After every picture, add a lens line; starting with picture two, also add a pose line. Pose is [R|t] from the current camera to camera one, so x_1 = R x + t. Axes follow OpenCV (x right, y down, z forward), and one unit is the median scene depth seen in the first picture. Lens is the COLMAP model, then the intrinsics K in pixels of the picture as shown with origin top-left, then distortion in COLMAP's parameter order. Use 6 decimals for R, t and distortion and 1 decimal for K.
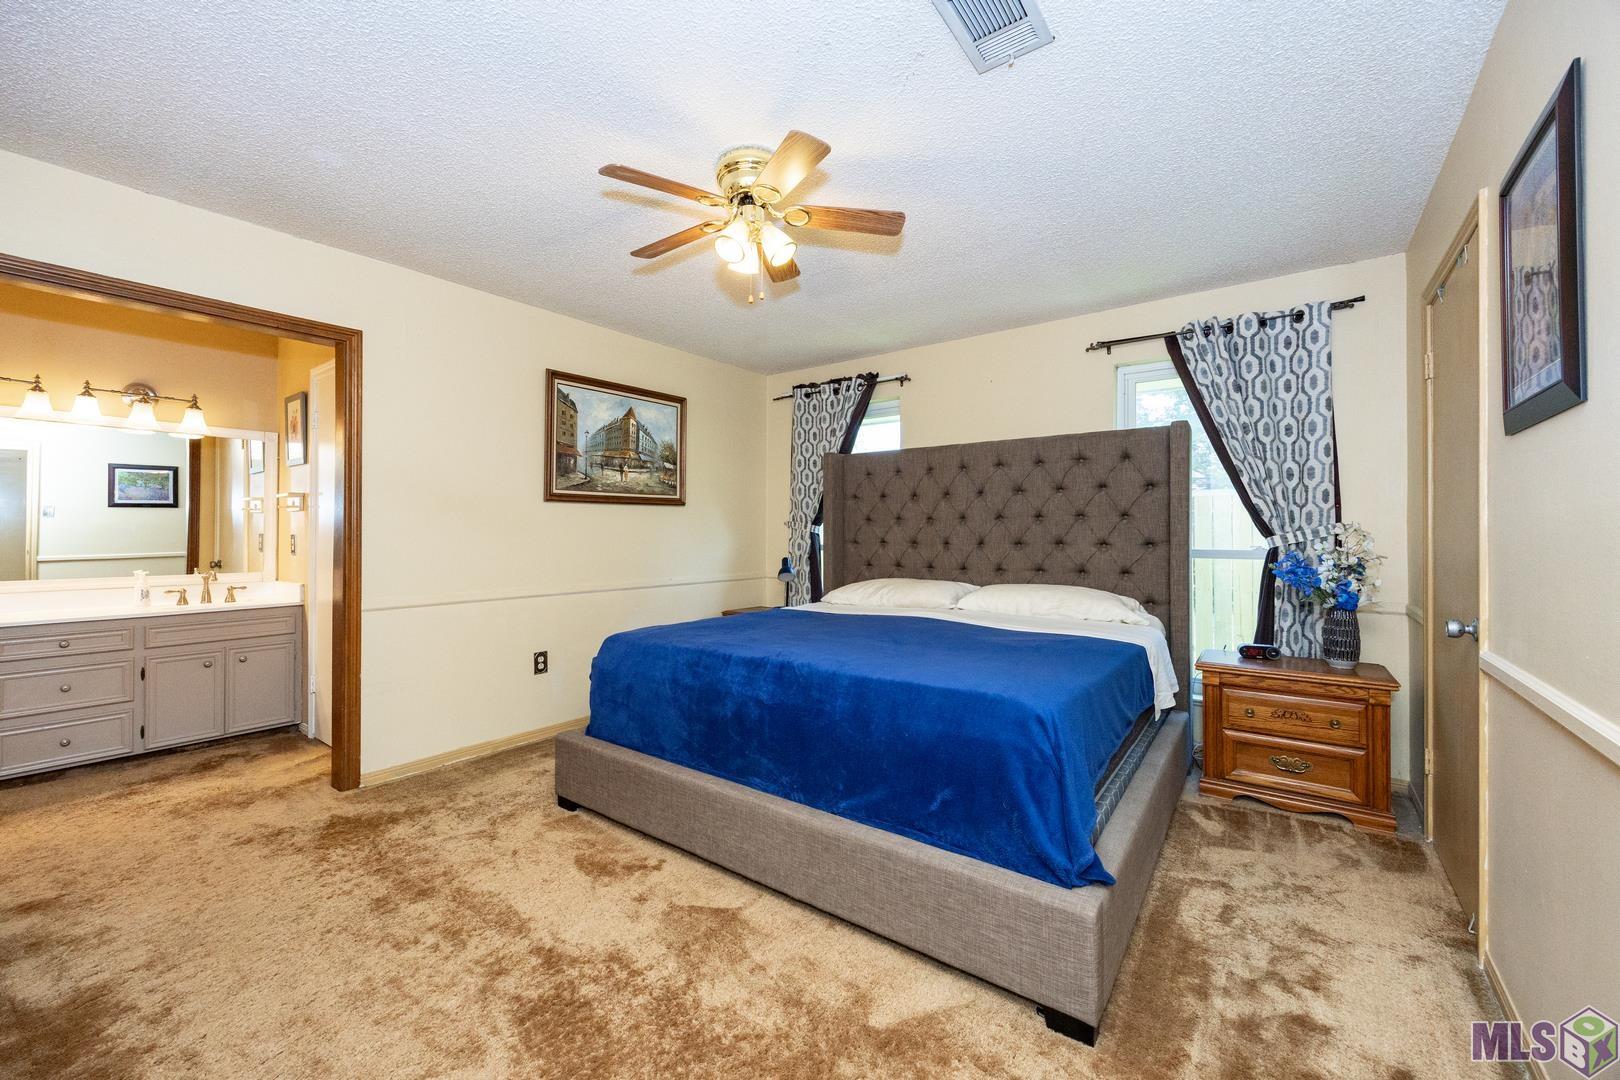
lens RADIAL K [[646.2, 0, 810.0], [0, 646.2, 540.0], [0, 0, 1]] dist [-0.020831, -0.000013]
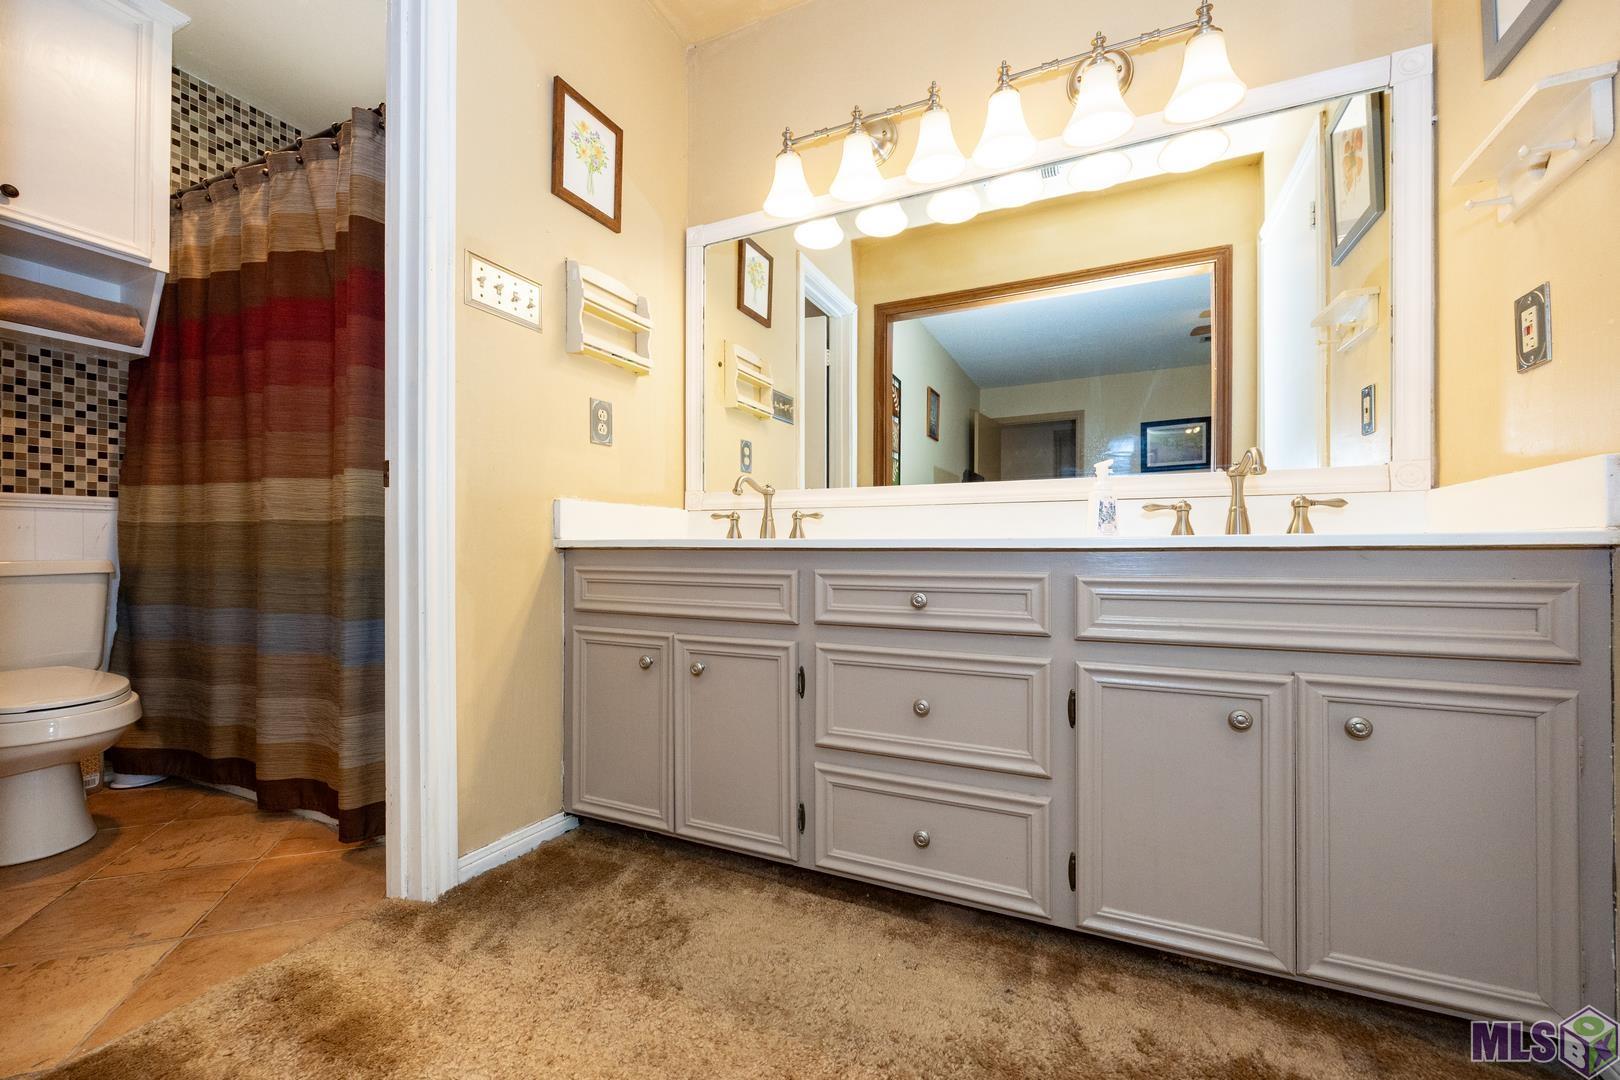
lens RADIAL K [[610.8, 0, 809.3], [0, 610.8, 545.5], [0, 0, 1]] dist [0.000978, 0.000065]
pose [[0.186265, -0.009305, -0.982455, -0.681250], [0.001008, 0.999956, -0.009280, 0.111860], [0.982499, 0.000738, 0.186266, 0.721562]]
